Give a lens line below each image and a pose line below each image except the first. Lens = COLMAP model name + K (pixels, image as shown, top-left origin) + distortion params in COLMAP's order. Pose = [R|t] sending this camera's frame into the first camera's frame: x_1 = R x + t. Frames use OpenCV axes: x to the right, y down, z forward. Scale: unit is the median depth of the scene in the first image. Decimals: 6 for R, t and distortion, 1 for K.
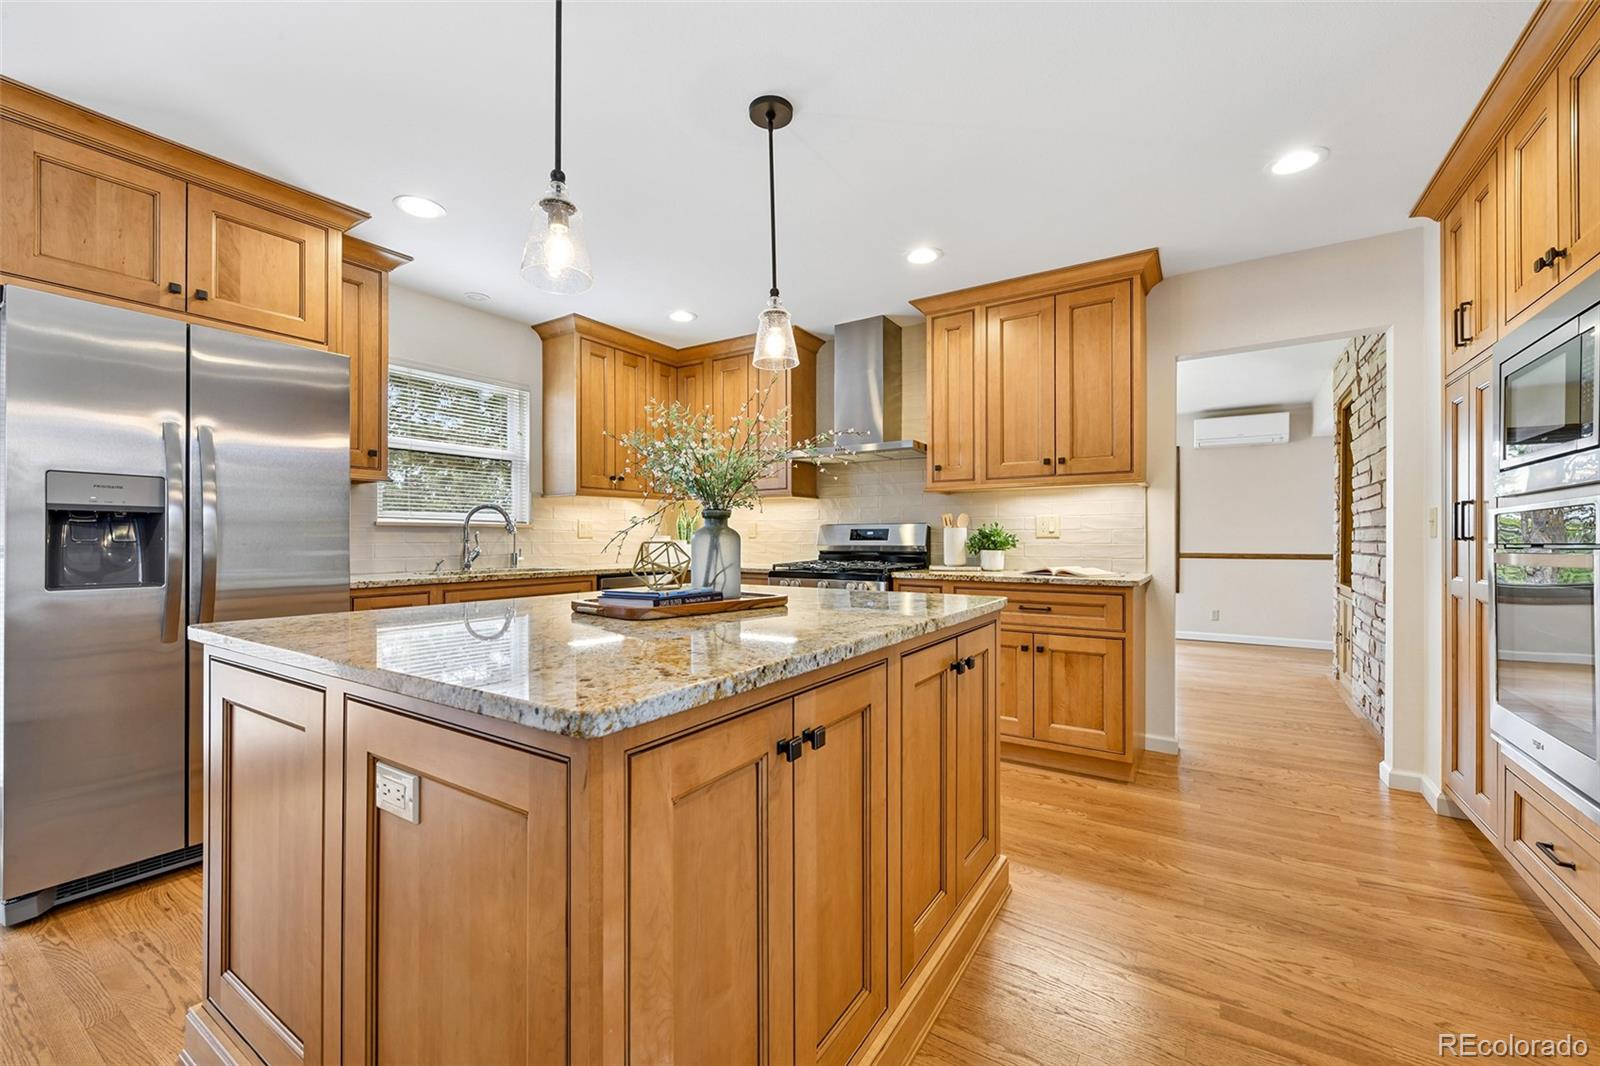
lens RADIAL K [[650.2, 0, 800.1], [0, 650.2, 528.9], [0, 0, 1]] dist [-0.003869, -0.000542]
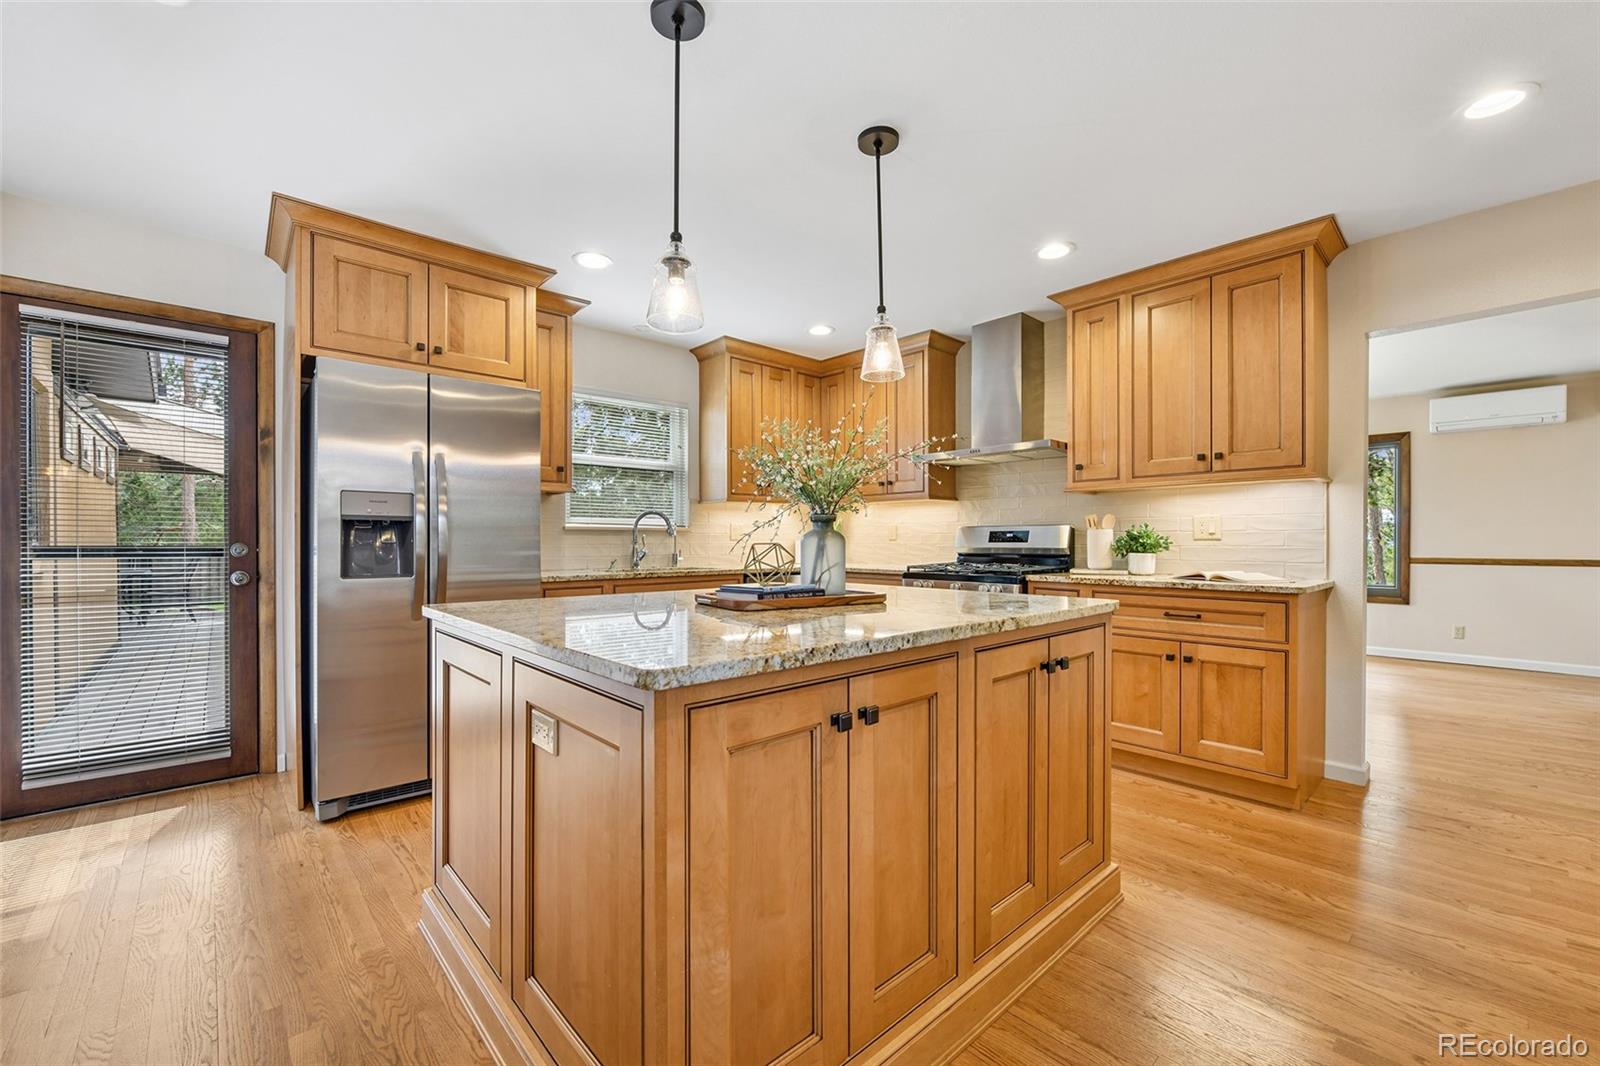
lens RADIAL K [[653.0, 0, 796.7], [0, 653.0, 531.1], [0, 0, 1]] dist [-0.012973, -0.000441]
pose [[0.966989, -0.003919, -0.254788, 0.085231], [0.003854, 0.999992, -0.000753, -0.000285], [0.254789, -0.000254, 0.966997, -0.060159]]
